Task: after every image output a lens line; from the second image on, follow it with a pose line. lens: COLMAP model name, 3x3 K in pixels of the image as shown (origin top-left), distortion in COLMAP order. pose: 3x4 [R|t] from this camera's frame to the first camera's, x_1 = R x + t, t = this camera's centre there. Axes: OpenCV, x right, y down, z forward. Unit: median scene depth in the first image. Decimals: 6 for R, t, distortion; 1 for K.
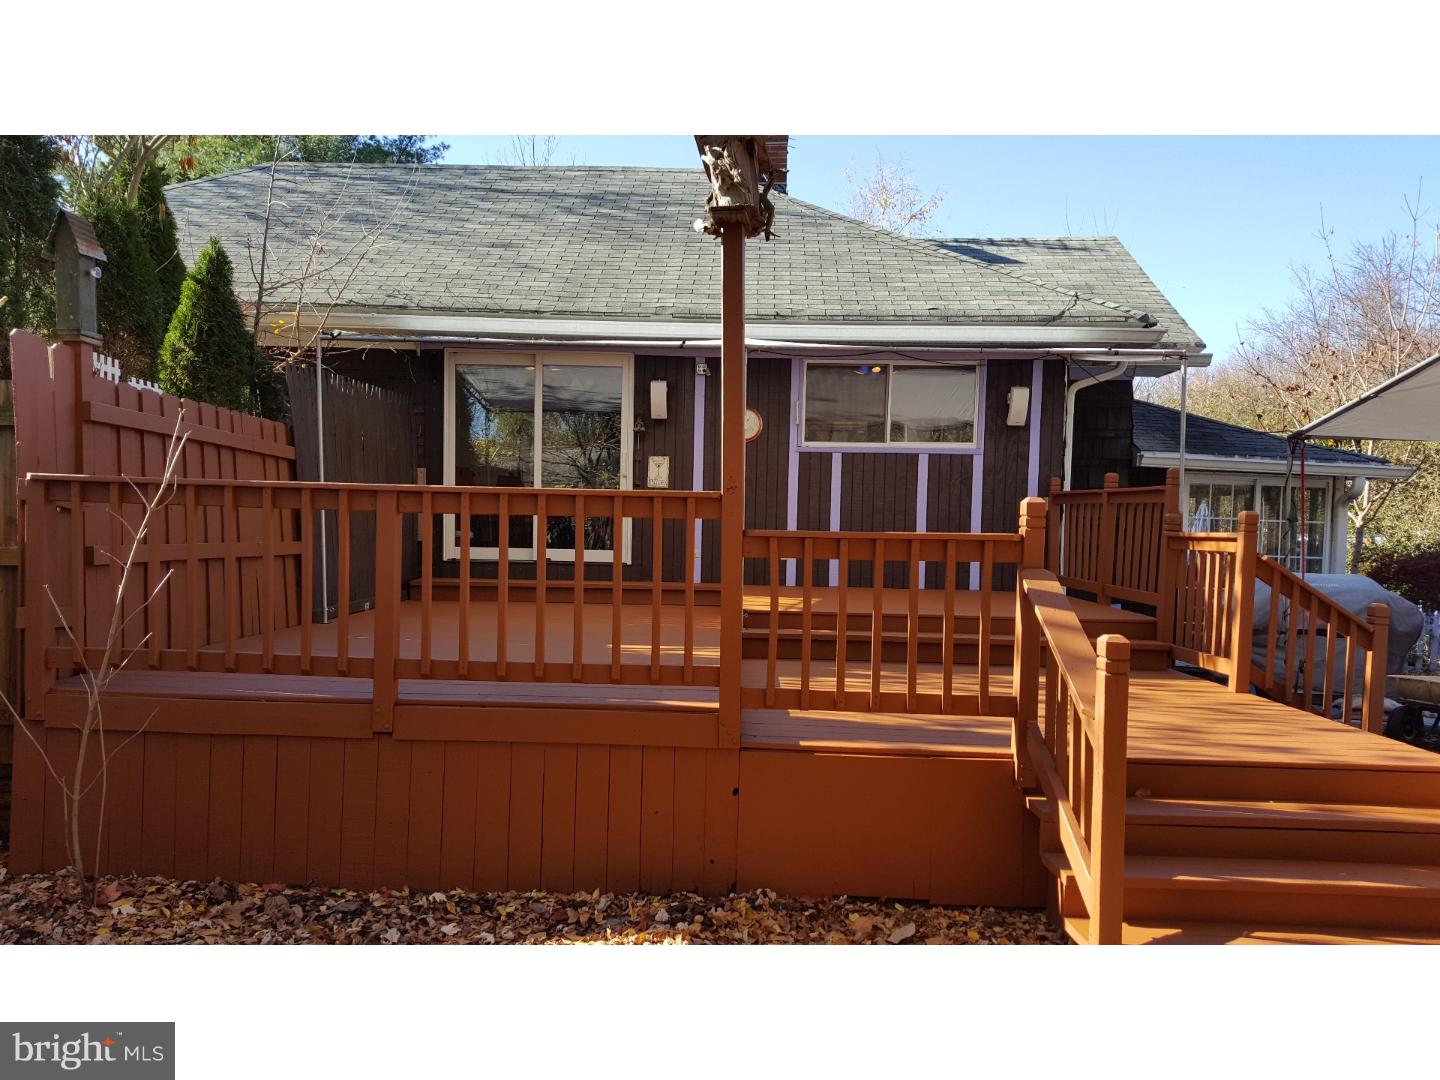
lens RADIAL K [[1009.5, 0, 722.8], [0, 1009.5, 580.1], [0, 0, 1]] dist [0.190101, -0.260231]
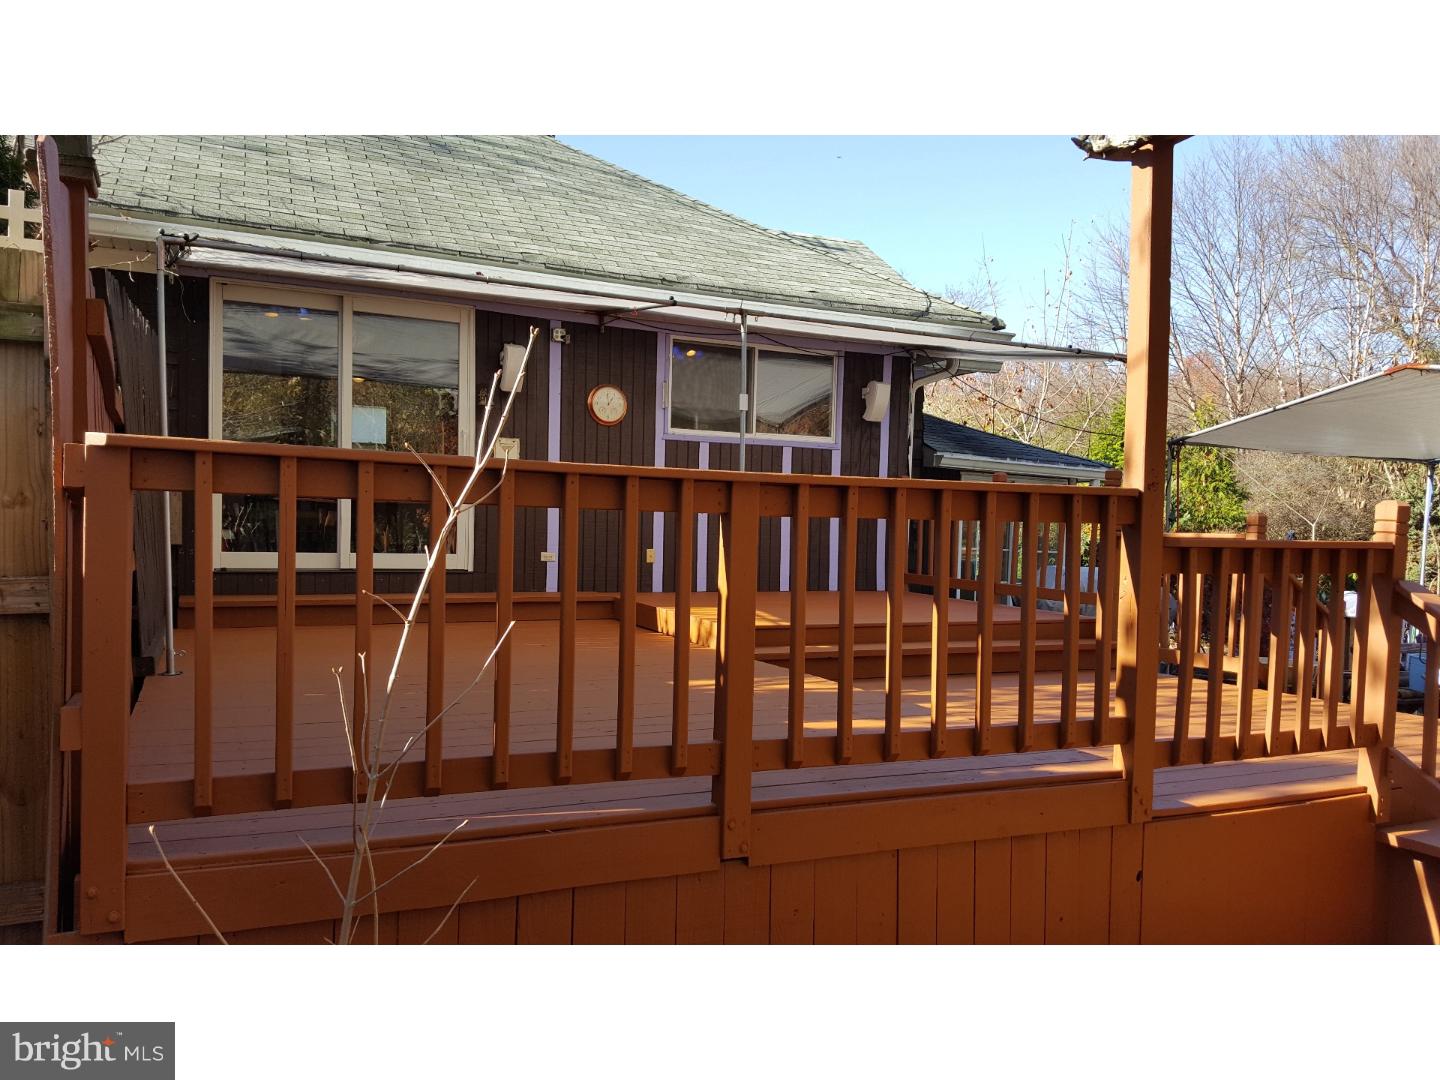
lens RADIAL K [[1009.5, 0, 722.8], [0, 1009.5, 580.1], [0, 0, 1]] dist [0.190101, -0.260231]
pose [[0.902095, -0.024961, 0.430815, -0.262561], [0.021642, 0.999686, 0.012604, -0.014541], [-0.430994, -0.002047, 0.902352, 0.184658]]
